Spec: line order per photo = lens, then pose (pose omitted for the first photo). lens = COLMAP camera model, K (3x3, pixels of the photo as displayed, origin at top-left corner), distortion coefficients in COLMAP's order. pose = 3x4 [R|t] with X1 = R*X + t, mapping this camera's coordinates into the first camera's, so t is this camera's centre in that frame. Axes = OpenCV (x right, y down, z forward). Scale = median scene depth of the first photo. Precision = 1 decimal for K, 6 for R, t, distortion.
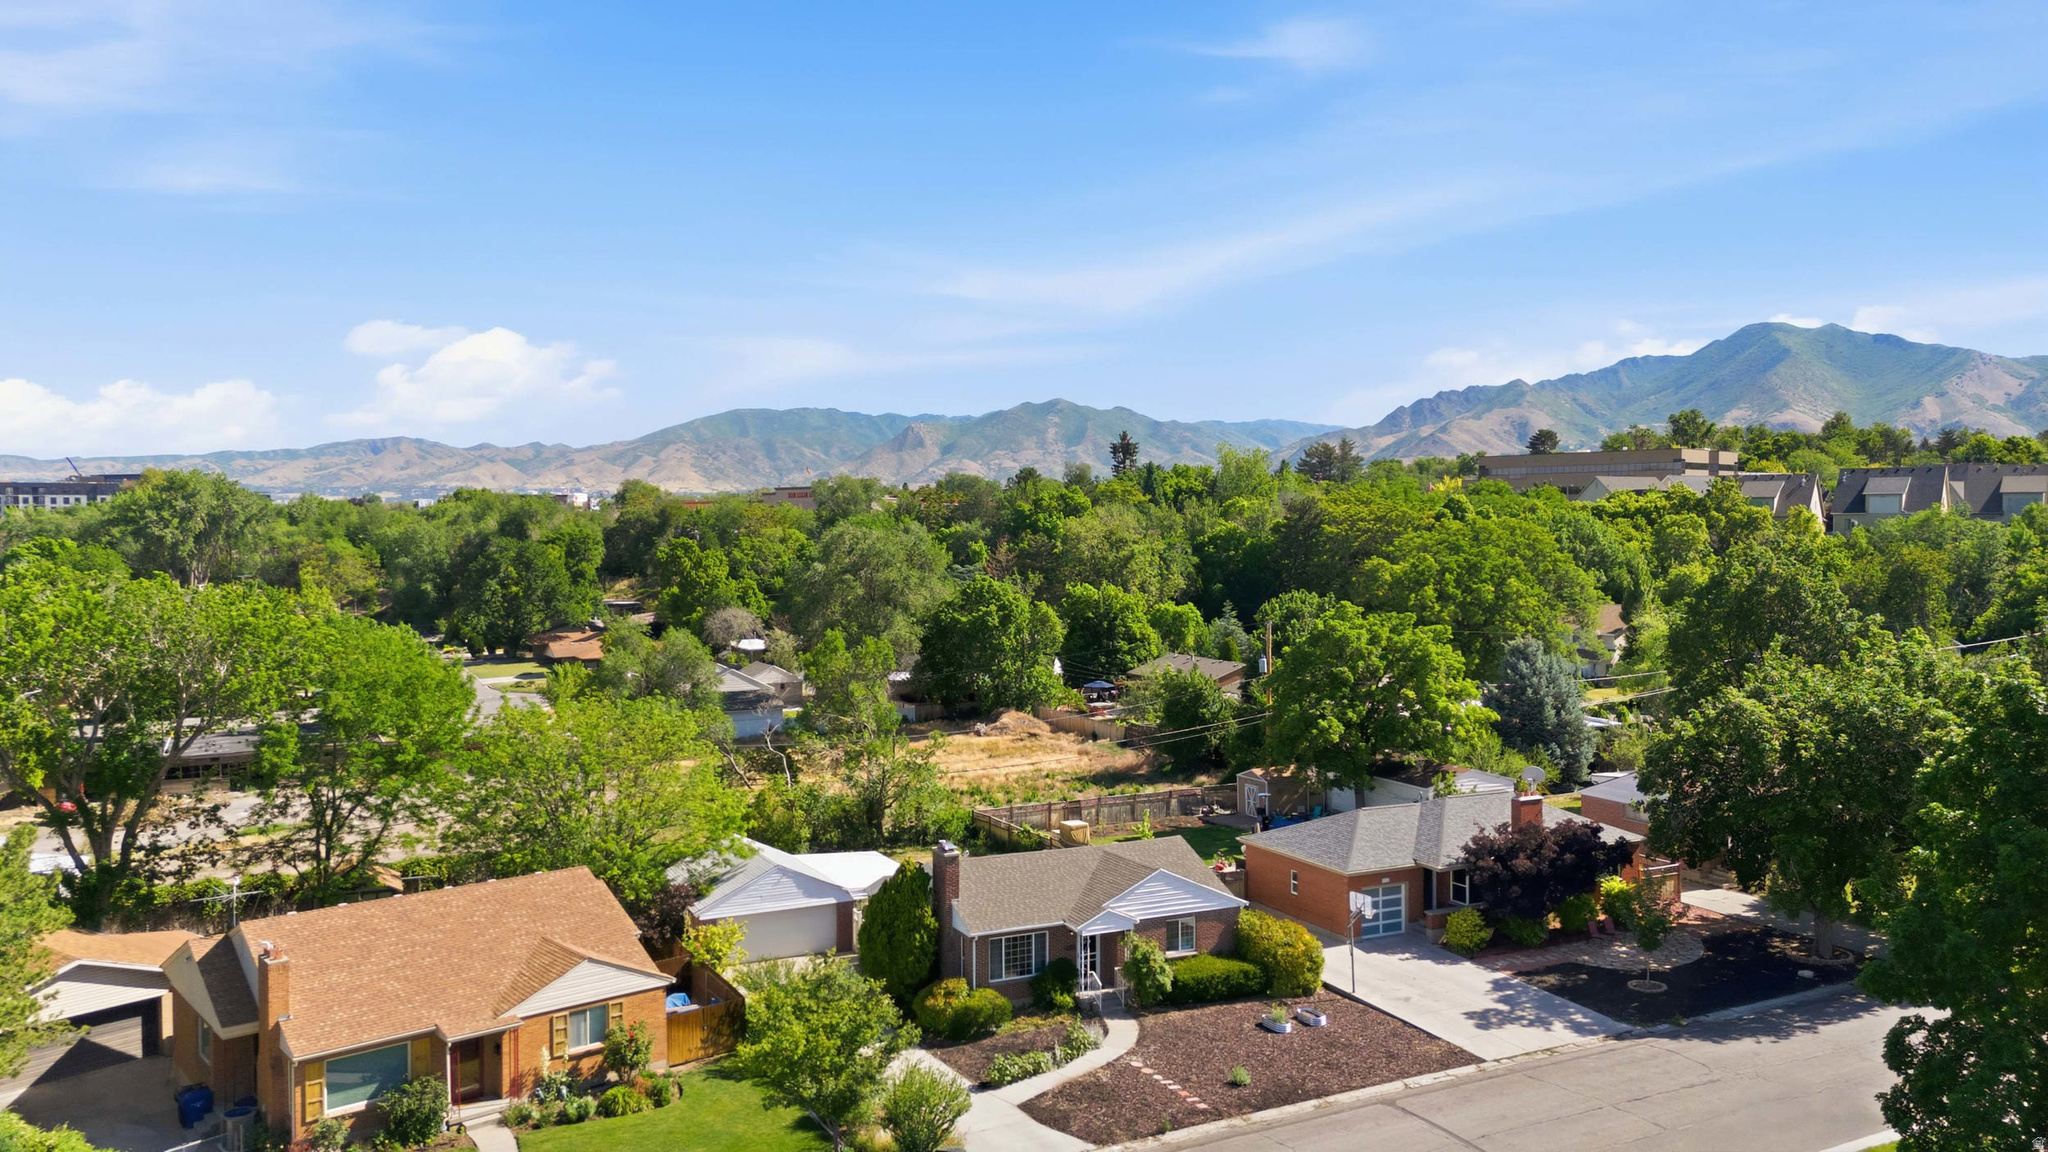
lens RADIAL K [[1490.9, 0, 1016.9], [0, 1490.9, 572.5], [0, 0, 1]] dist [0.079471, -0.062801]
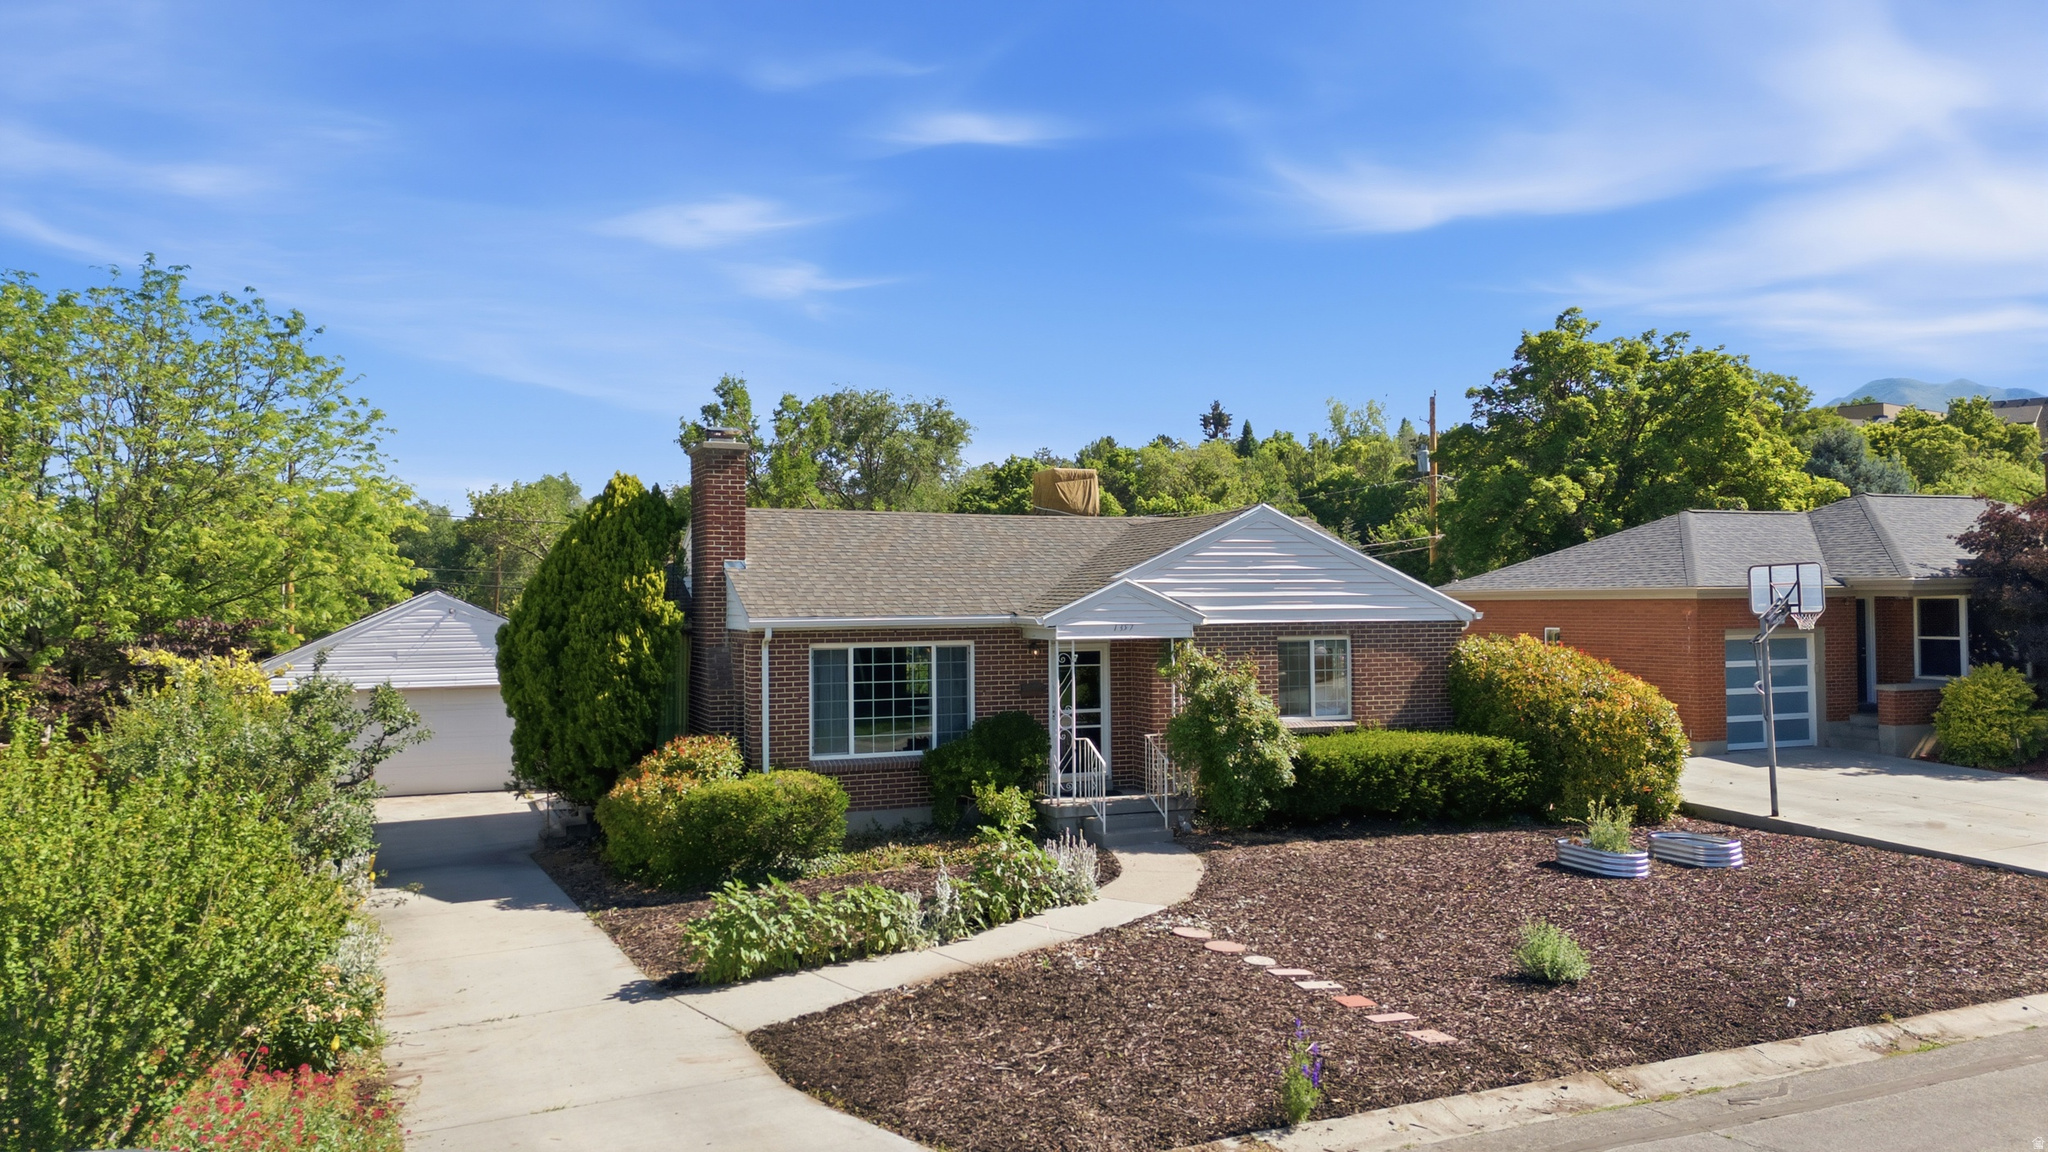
lens RADIAL K [[1490.9, 0, 1016.3], [0, 1490.9, 587.9], [0, 0, 1]] dist [0.079471, -0.062801]
pose [[0.997818, -0.007718, -0.065574, 0.058188], [0.005271, 0.999286, -0.037421, 0.241806], [0.065816, 0.036993, 0.997146, 0.618934]]
